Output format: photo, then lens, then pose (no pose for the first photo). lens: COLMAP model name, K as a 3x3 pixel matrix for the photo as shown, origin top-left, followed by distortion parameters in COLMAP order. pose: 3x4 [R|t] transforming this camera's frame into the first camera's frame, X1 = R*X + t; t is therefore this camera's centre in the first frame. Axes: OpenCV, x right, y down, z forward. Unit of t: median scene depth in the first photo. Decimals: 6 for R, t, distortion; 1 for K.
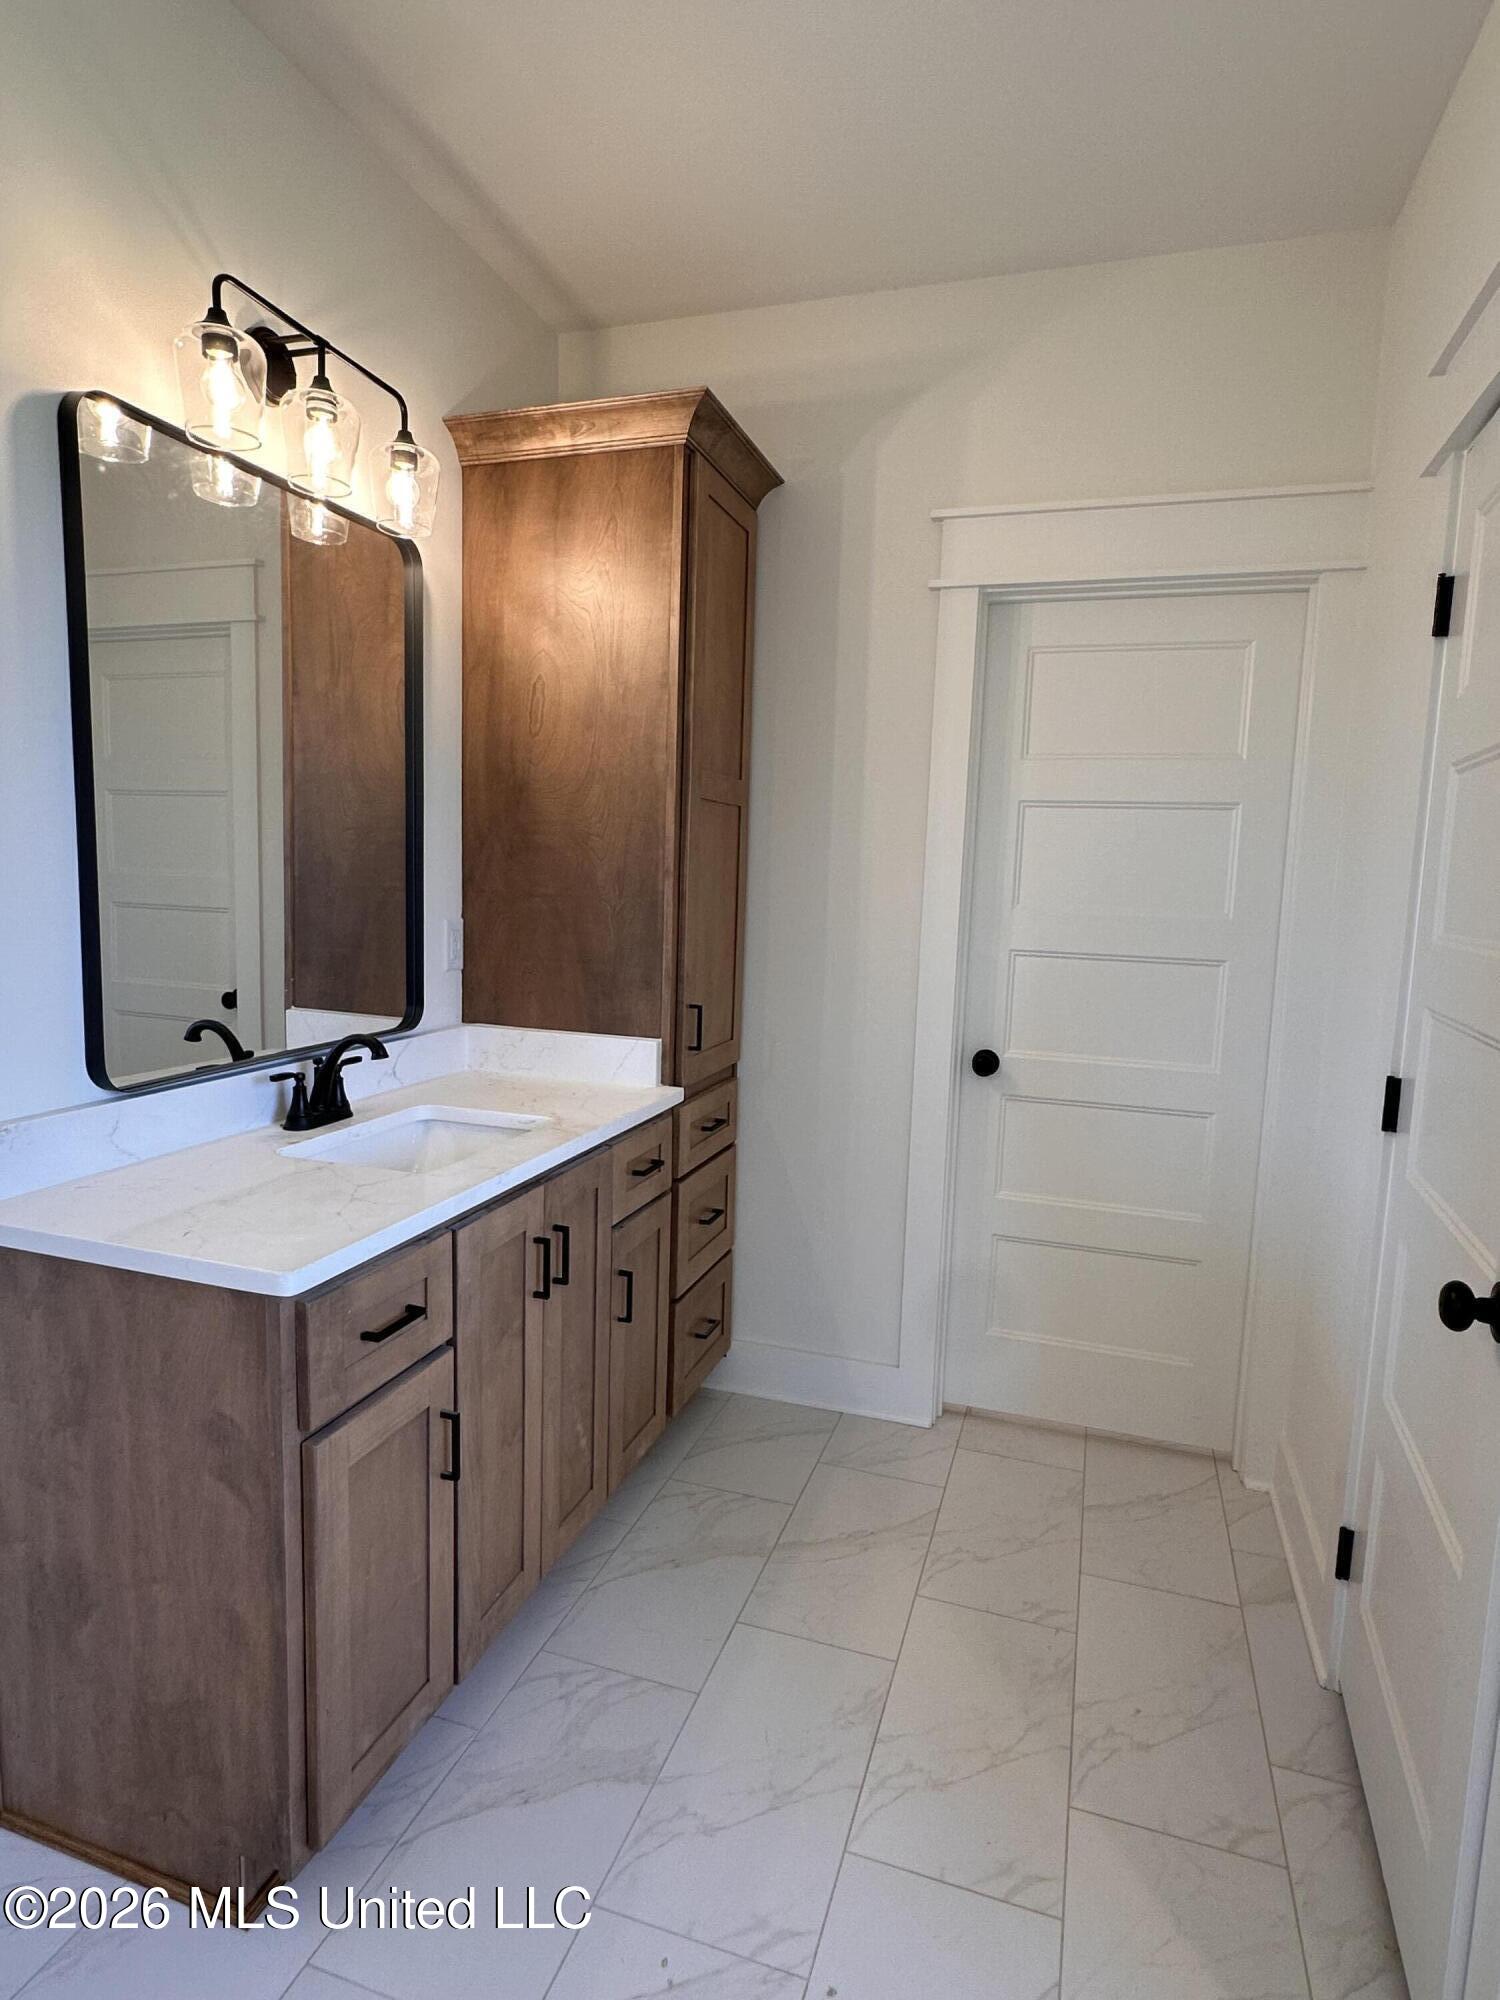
lens RADIAL K [[1106.7, 0, 724.4], [0, 1106.7, 1015.6], [0, 0, 1]] dist [-0.015891, 0.001767]
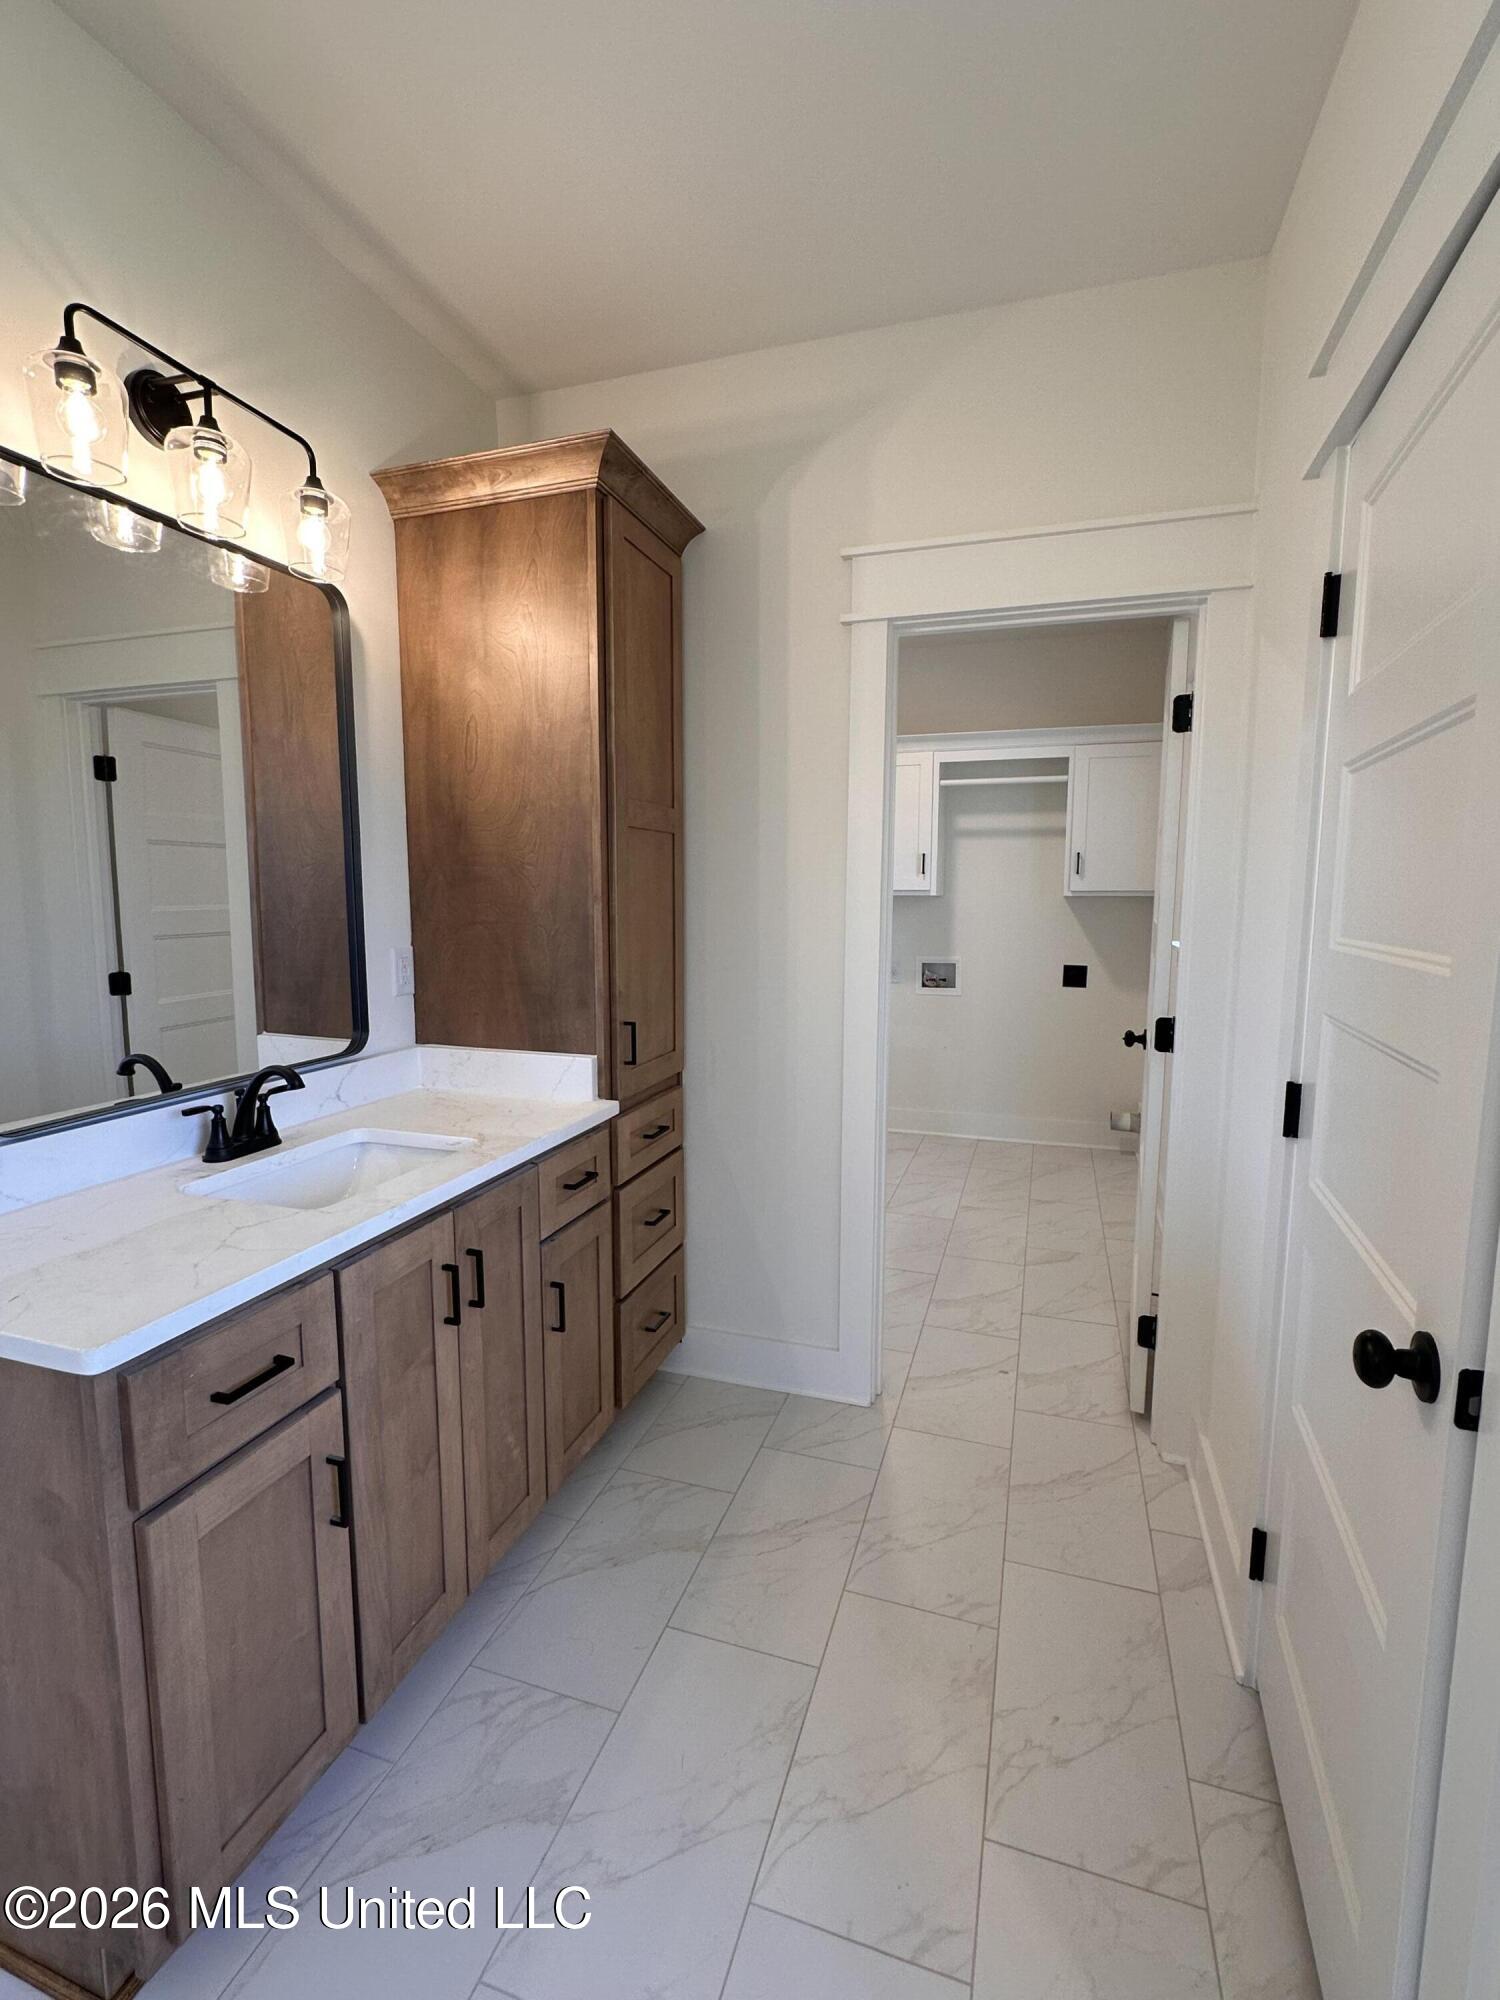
lens RADIAL K [[916.3, 0, 731.4], [0, 916.3, 1012.0], [0, 0, 1]] dist [-0.013600, 0.000676]
pose [[0.999586, -0.028771, -0.000972, 0.095435], [0.028771, 0.999586, -0.000148, -0.021270], [0.000976, 0.000120, 1.000000, 0.162948]]
